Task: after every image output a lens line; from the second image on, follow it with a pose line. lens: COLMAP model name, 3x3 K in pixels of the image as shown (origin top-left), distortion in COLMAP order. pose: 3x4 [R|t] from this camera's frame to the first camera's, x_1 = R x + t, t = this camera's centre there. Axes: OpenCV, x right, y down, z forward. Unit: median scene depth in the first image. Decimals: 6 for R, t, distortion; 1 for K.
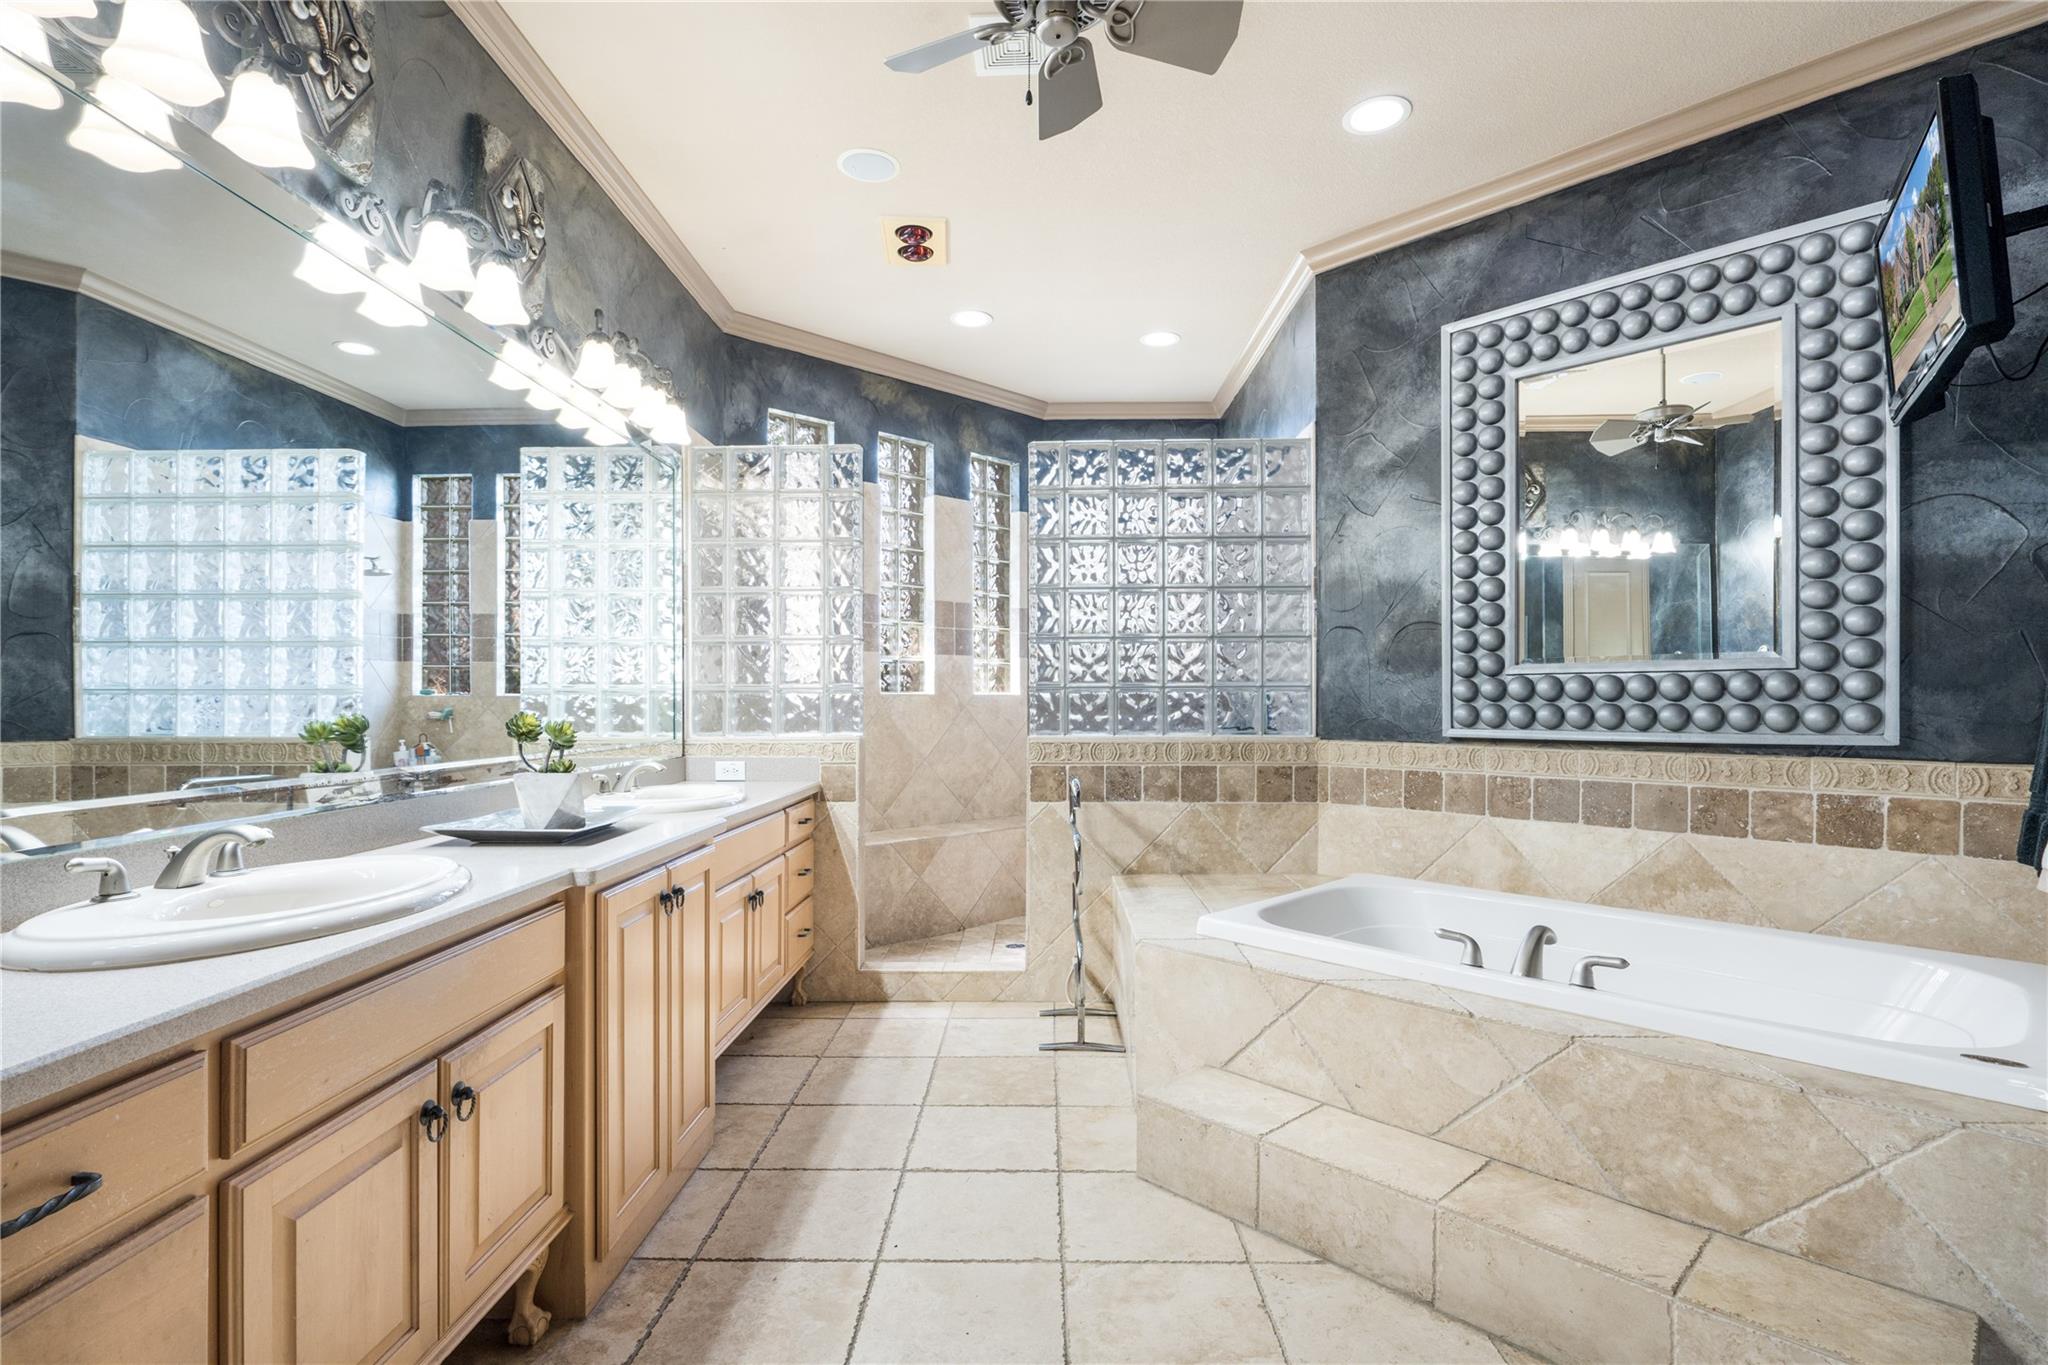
lens RADIAL K [[948.6, 0, 1021.6], [0, 948.6, 694.4], [0, 0, 1]] dist [-0.000887, -0.000439]
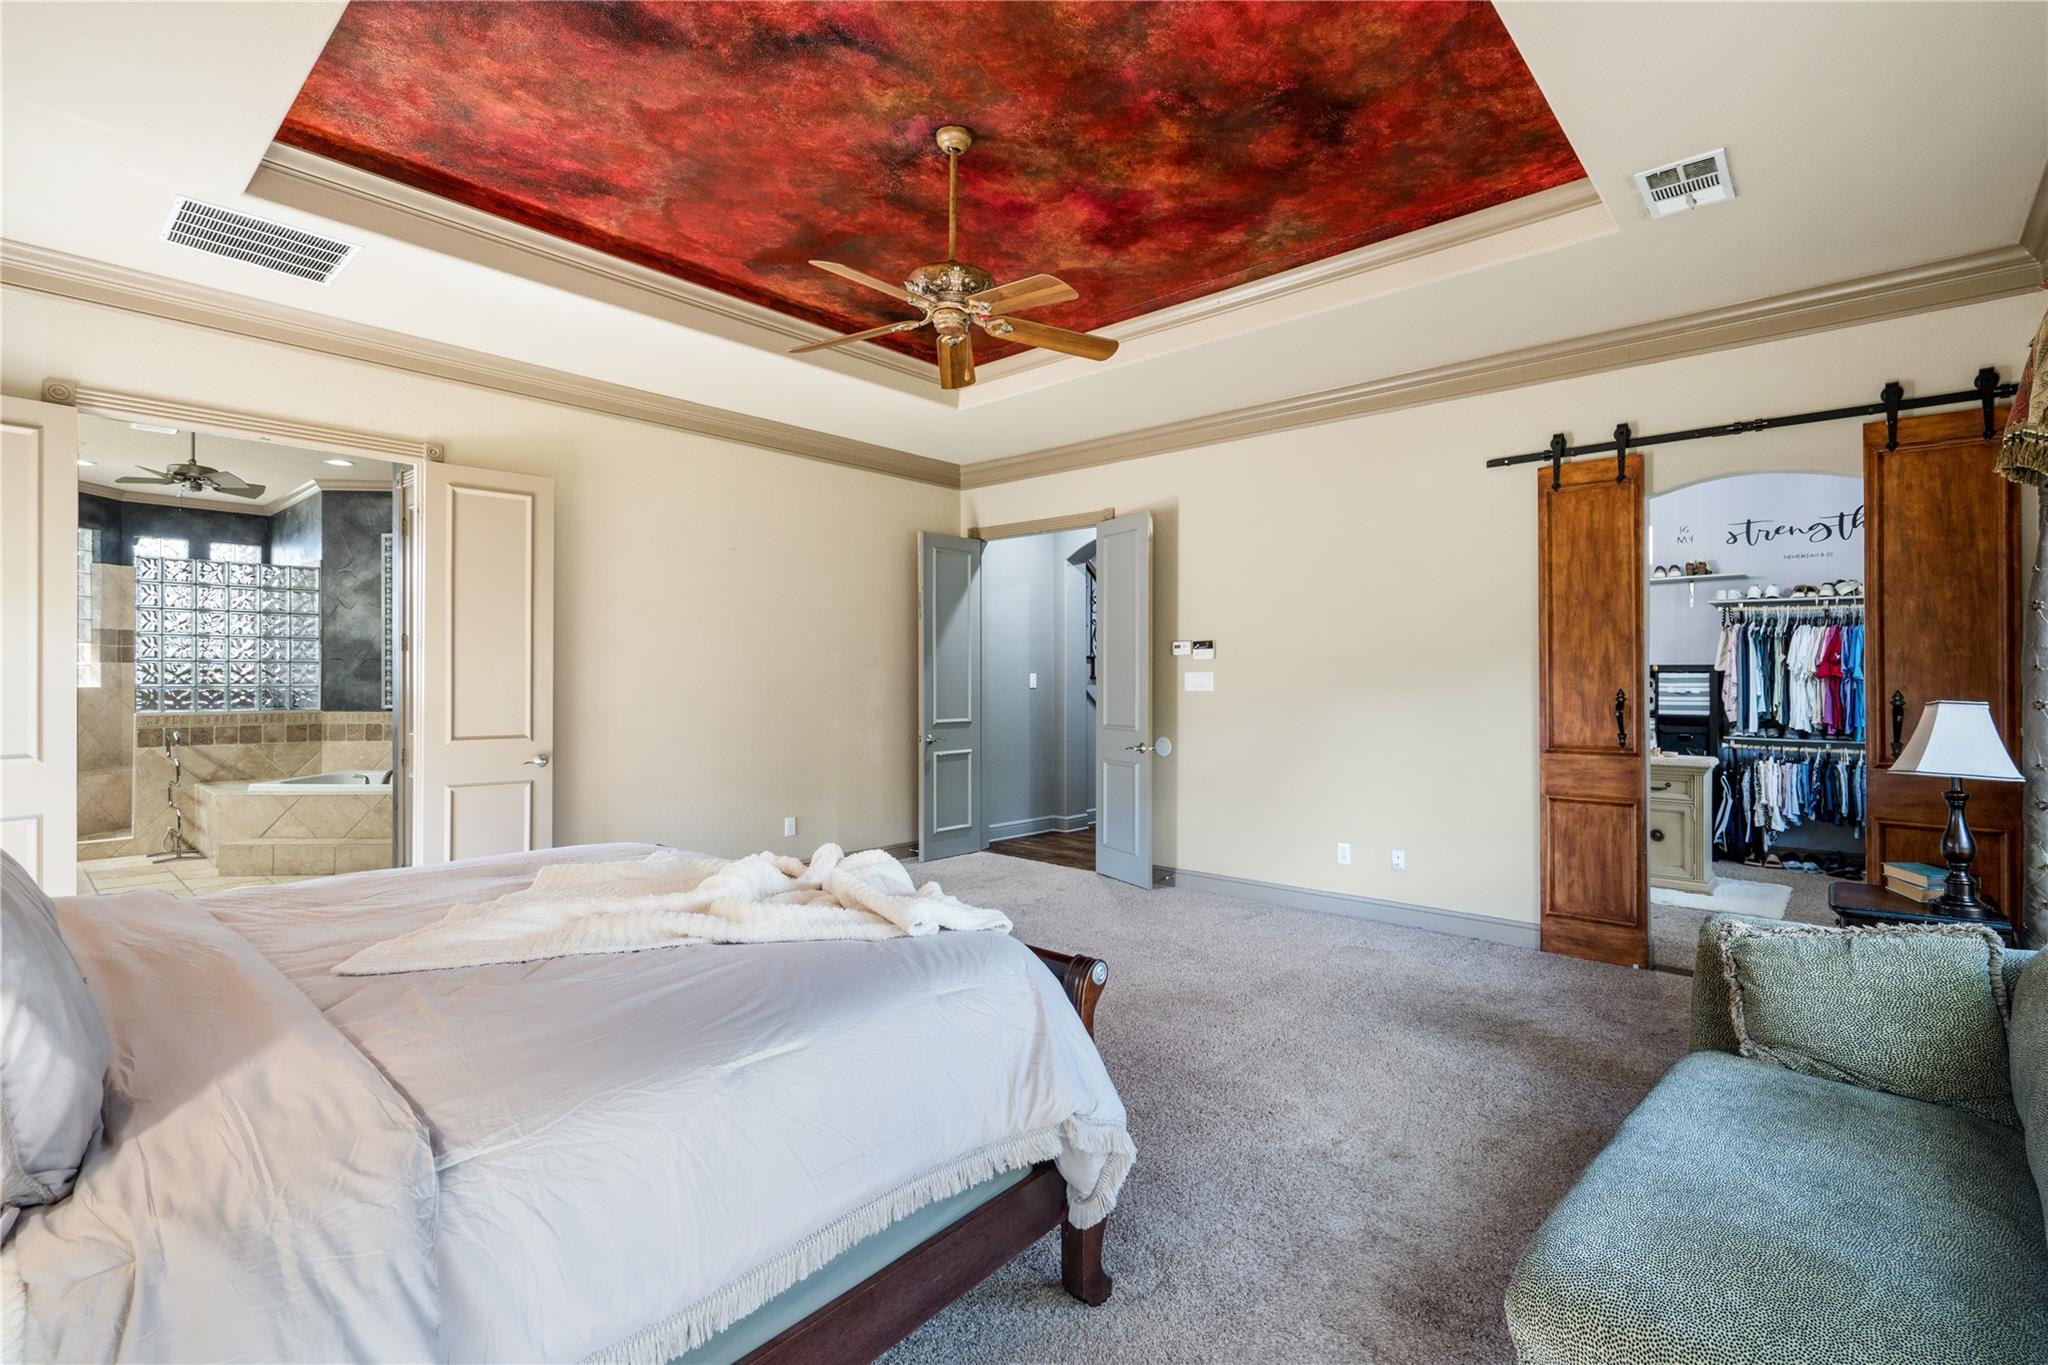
lens RADIAL K [[948.6, 0, 1013.9], [0, 948.6, 684.6], [0, 0, 1]] dist [-0.000887, -0.000439]
pose [[0.656796, 0.001222, 0.754068, -0.265984], [-0.005055, 0.999983, 0.002783, -0.025591], [-0.754052, -0.005640, 0.656791, -1.540336]]
